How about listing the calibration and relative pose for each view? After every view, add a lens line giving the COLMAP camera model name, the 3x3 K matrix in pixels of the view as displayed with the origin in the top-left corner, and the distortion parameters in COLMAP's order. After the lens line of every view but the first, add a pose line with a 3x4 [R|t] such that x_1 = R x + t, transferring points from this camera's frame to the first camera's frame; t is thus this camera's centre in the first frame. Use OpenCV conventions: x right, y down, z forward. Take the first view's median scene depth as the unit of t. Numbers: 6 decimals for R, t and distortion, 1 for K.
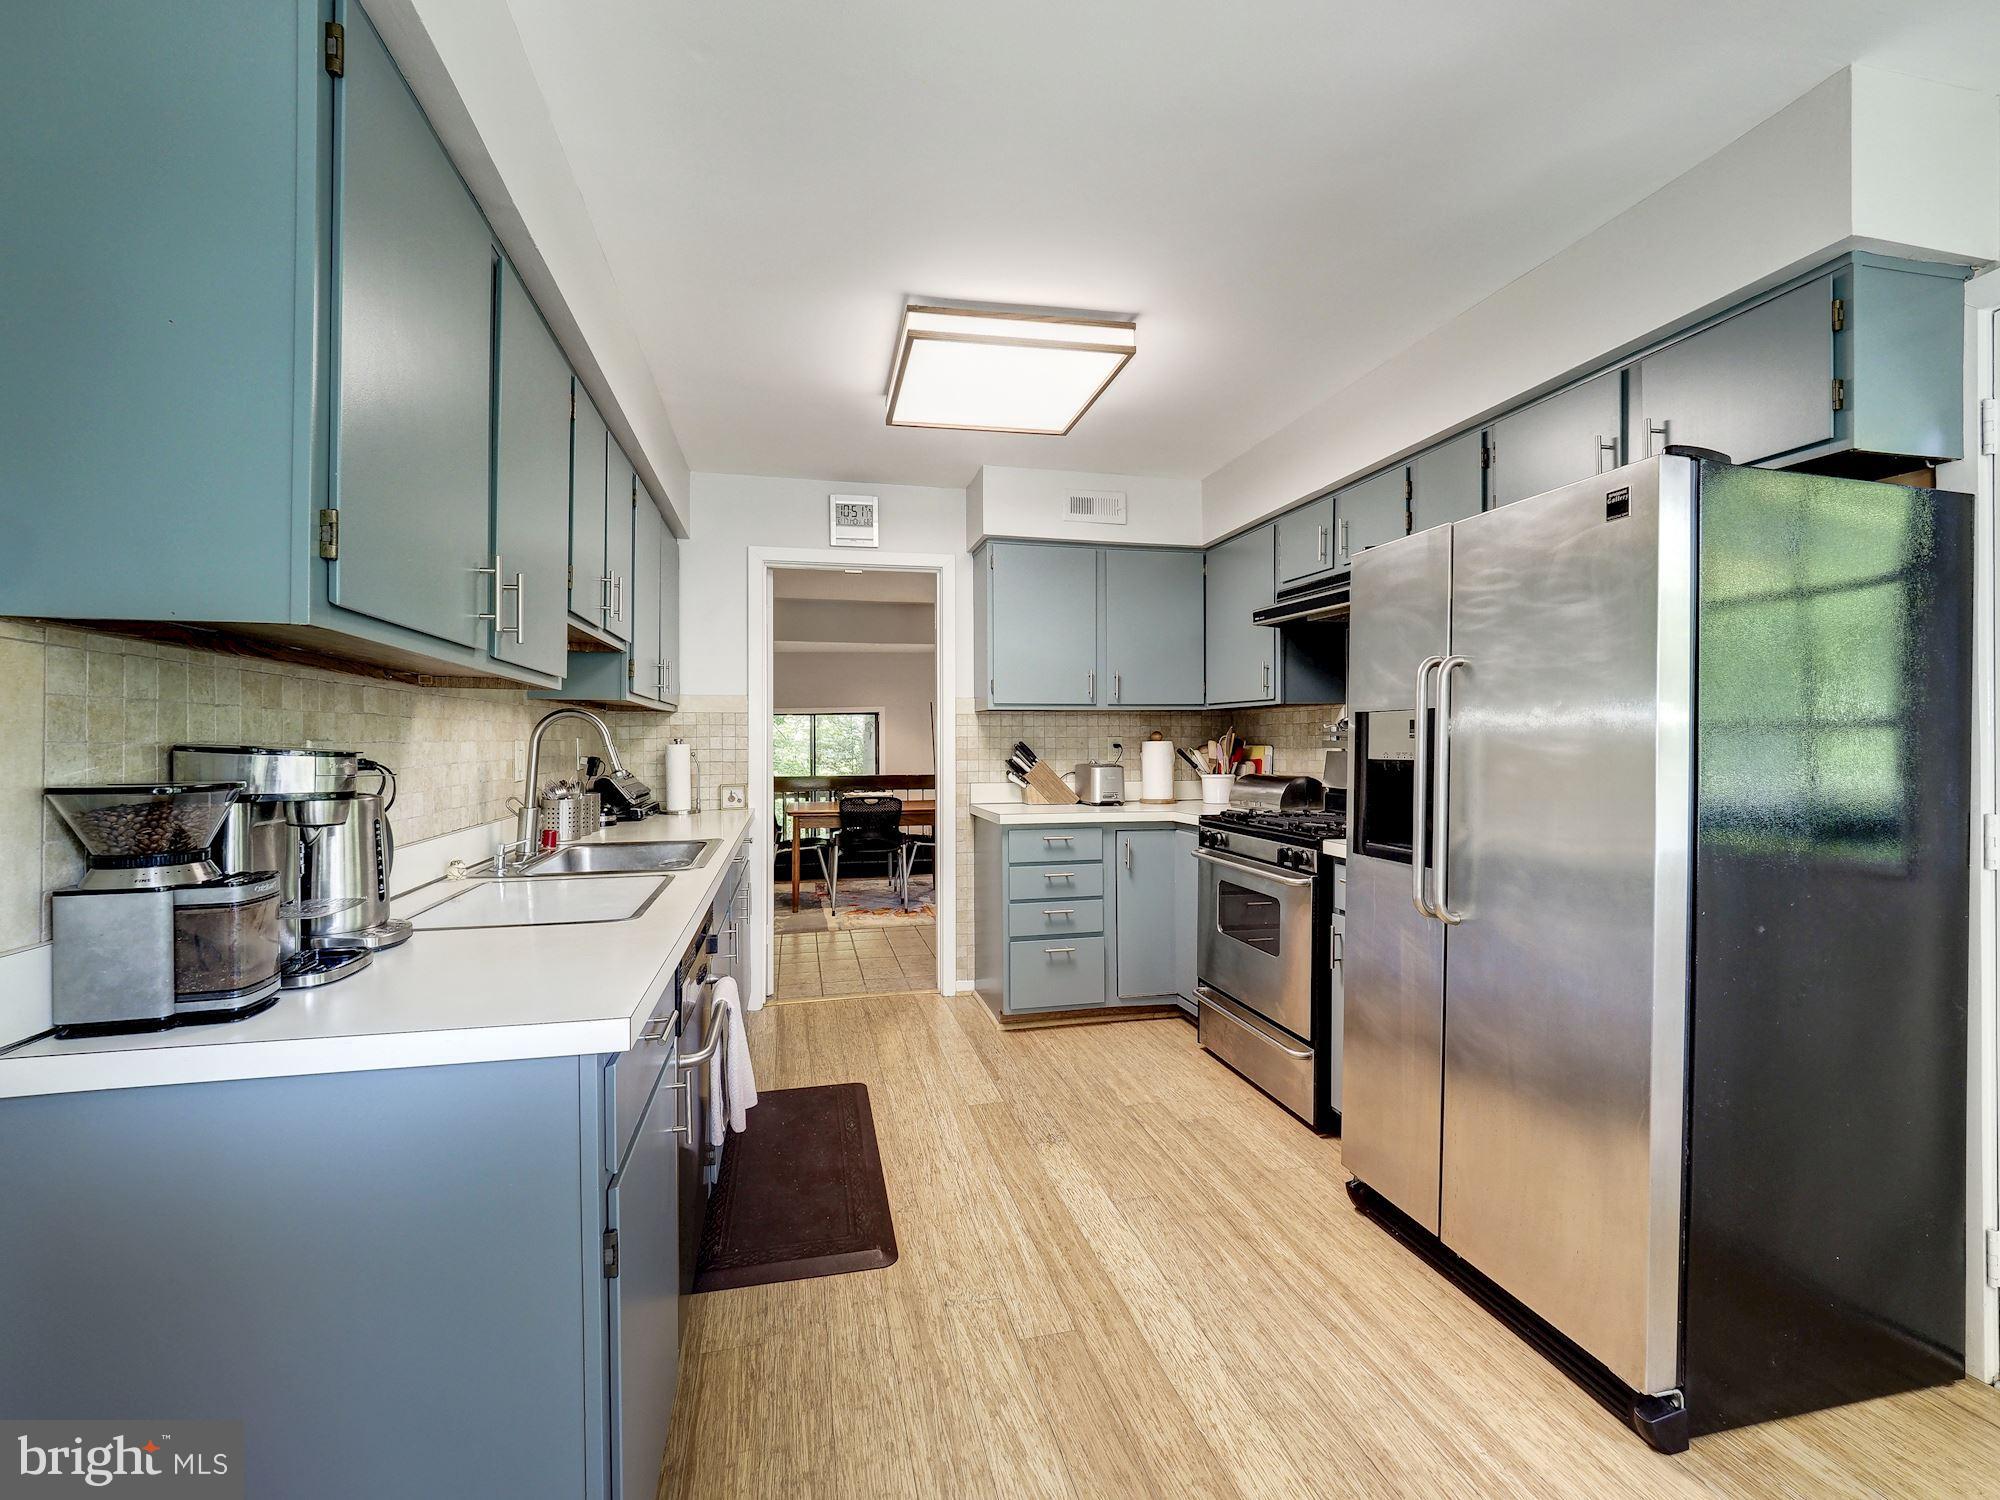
lens RADIAL K [[910.6, 0, 1004.1], [0, 910.6, 744.6], [0, 0, 1]] dist [-0.003096, -0.000245]
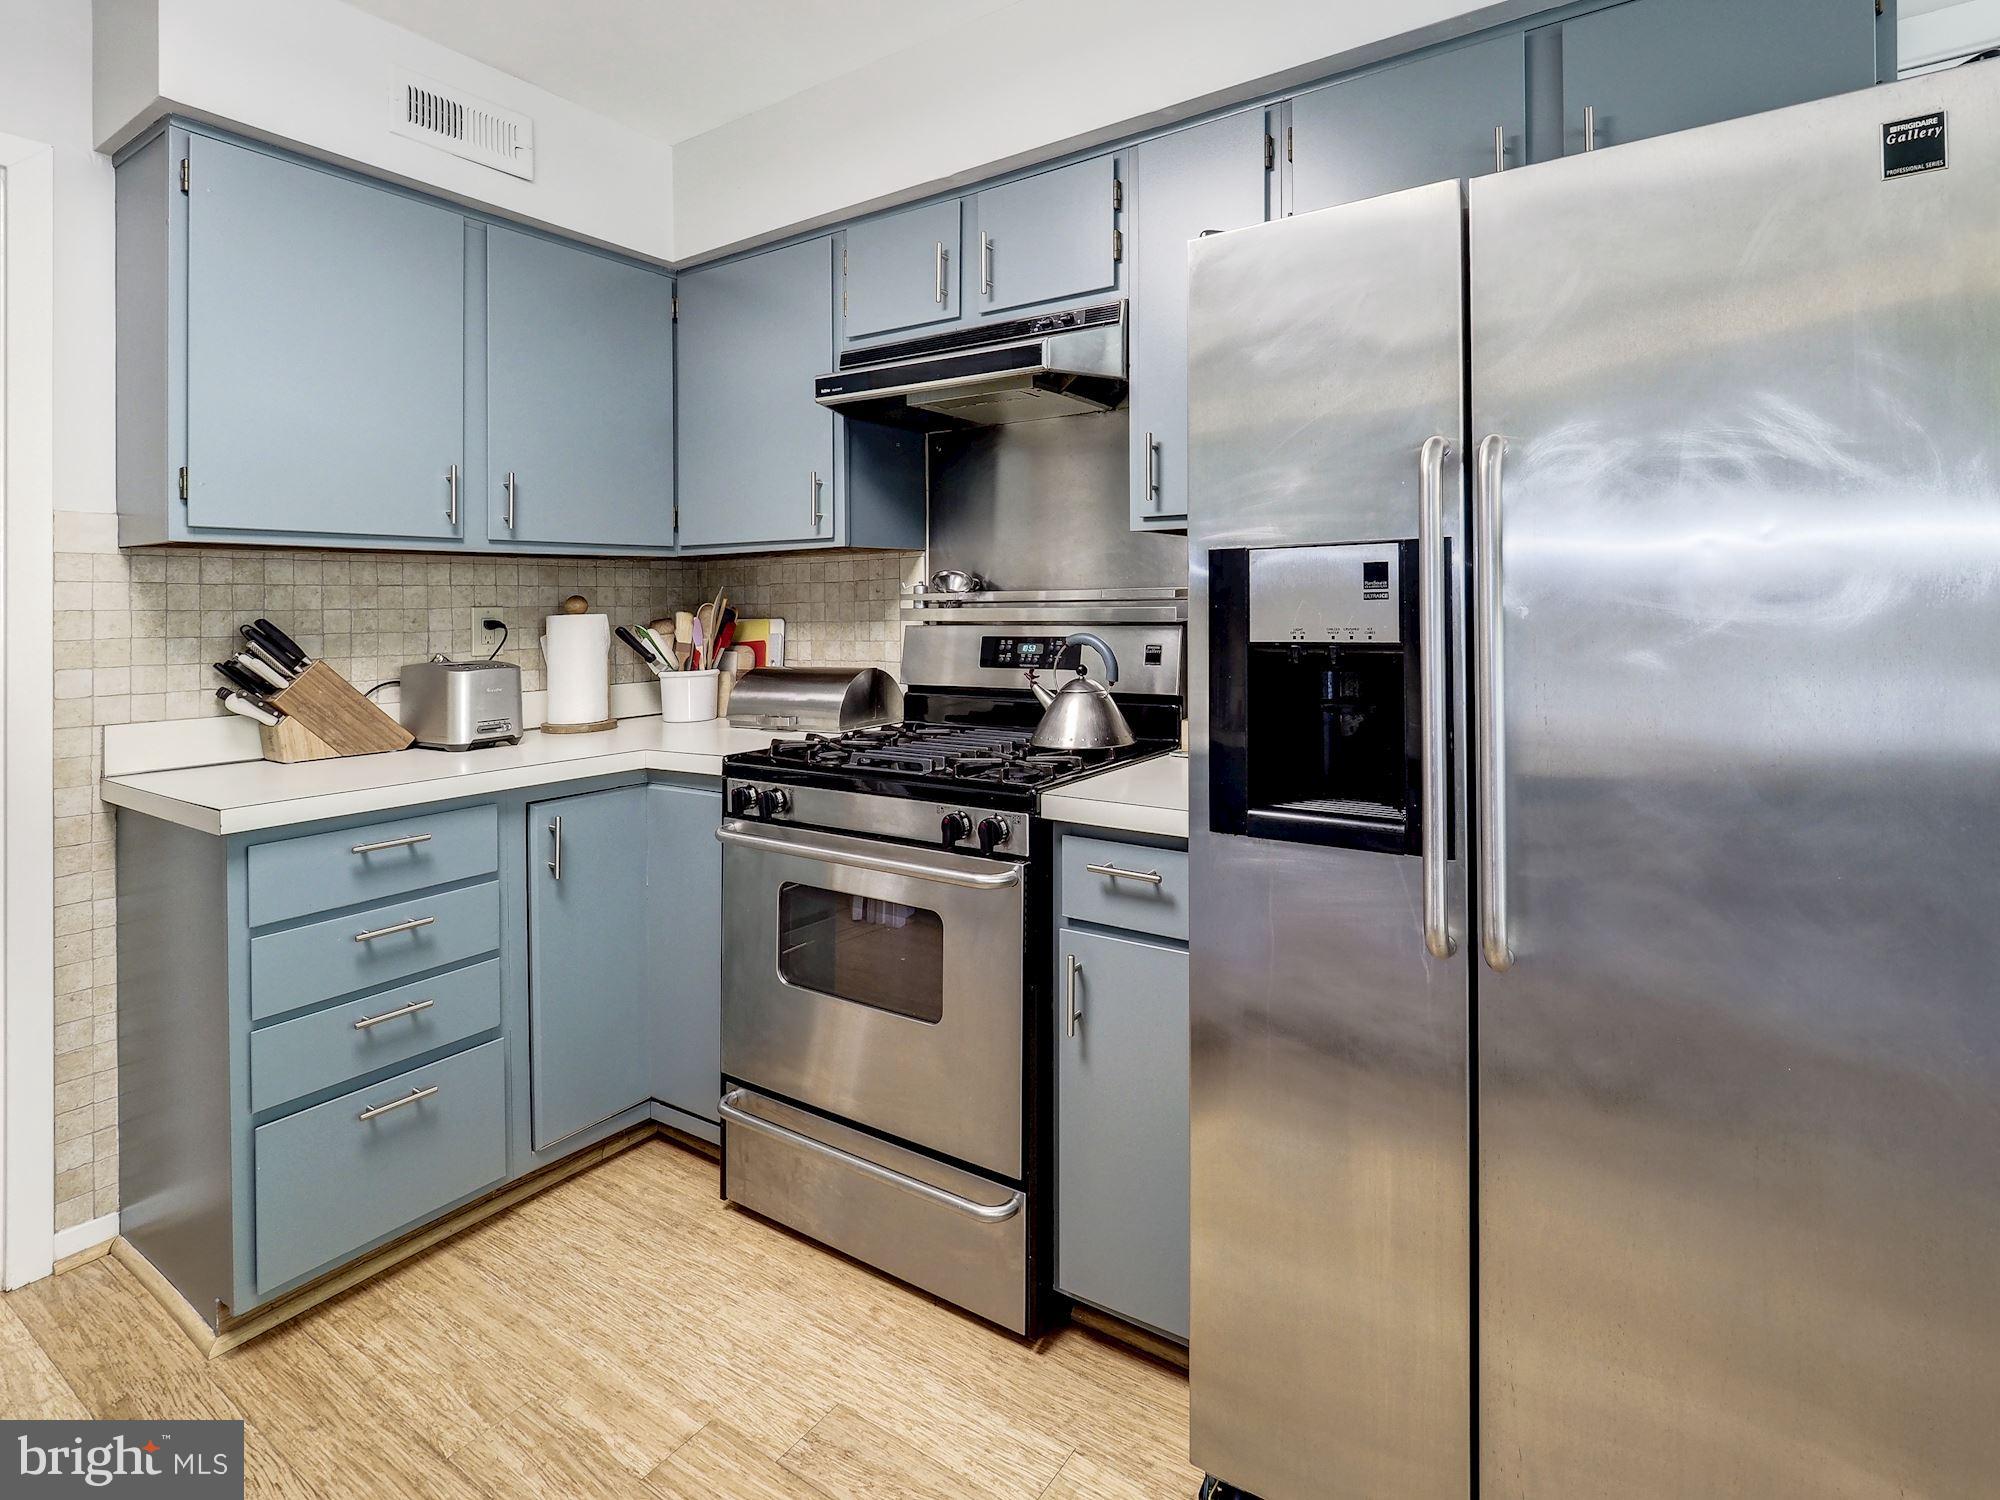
lens RADIAL K [[1003.1, 0, 1052.3], [0, 1003.1, 589.9], [0, 0, 1]] dist [-0.008500, -0.000765]
pose [[0.726720, 0.001578, 0.686932, -0.038015], [0.016097, 0.999684, -0.019326, -0.002511], [-0.686745, 0.025102, 0.726465, 0.434608]]
